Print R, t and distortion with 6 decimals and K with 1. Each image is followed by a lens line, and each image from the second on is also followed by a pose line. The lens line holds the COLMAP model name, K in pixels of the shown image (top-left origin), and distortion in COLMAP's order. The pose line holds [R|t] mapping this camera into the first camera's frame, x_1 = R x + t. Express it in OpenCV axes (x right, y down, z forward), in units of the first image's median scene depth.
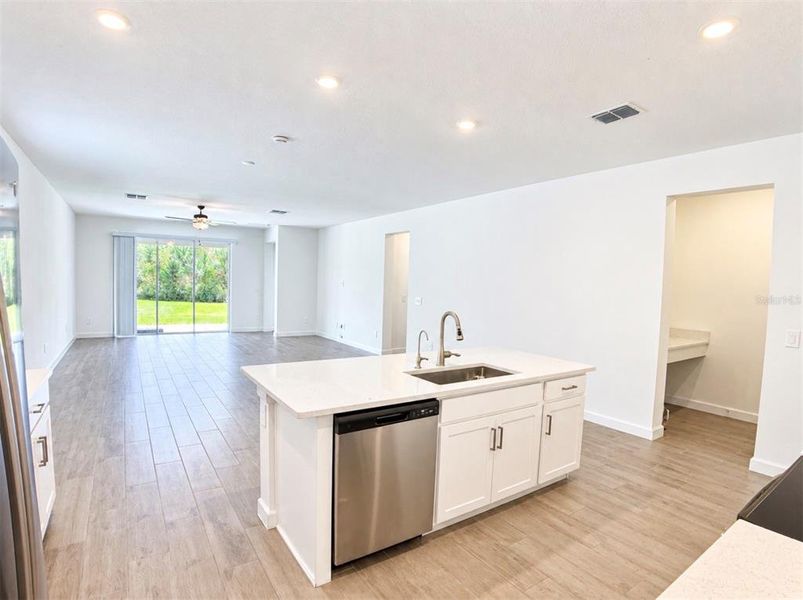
lens RADIAL K [[414.2, 0, 401.5], [0, 414.2, 300.0], [0, 0, 1]] dist [-0.059881, -0.000034]
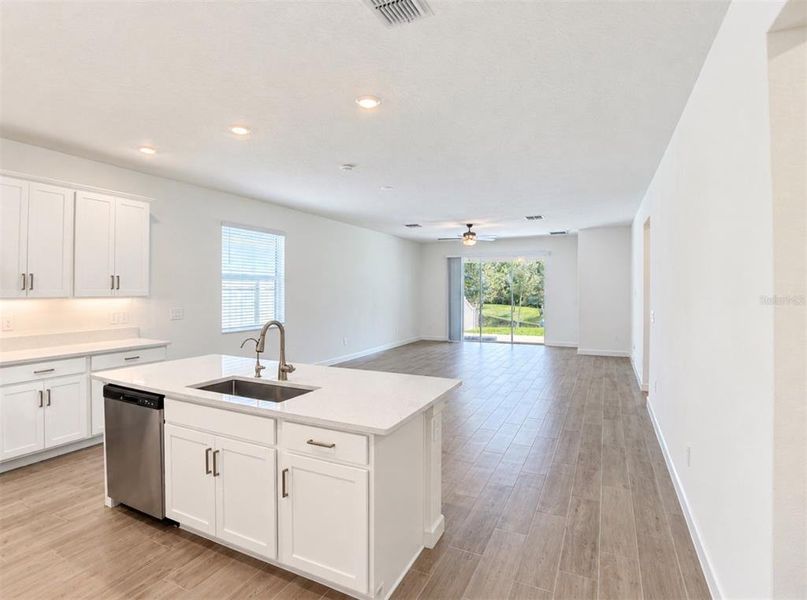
lens RADIAL K [[426.9, 0, 402.3], [0, 426.9, 273.6], [0, 0, 1]] dist [-0.052138, 0.000900]
pose [[0.503696, -0.060937, -0.861729, 0.559413], [-0.020764, 0.996367, -0.082595, -0.002217], [0.863631, 0.059496, 0.500601, 0.393454]]
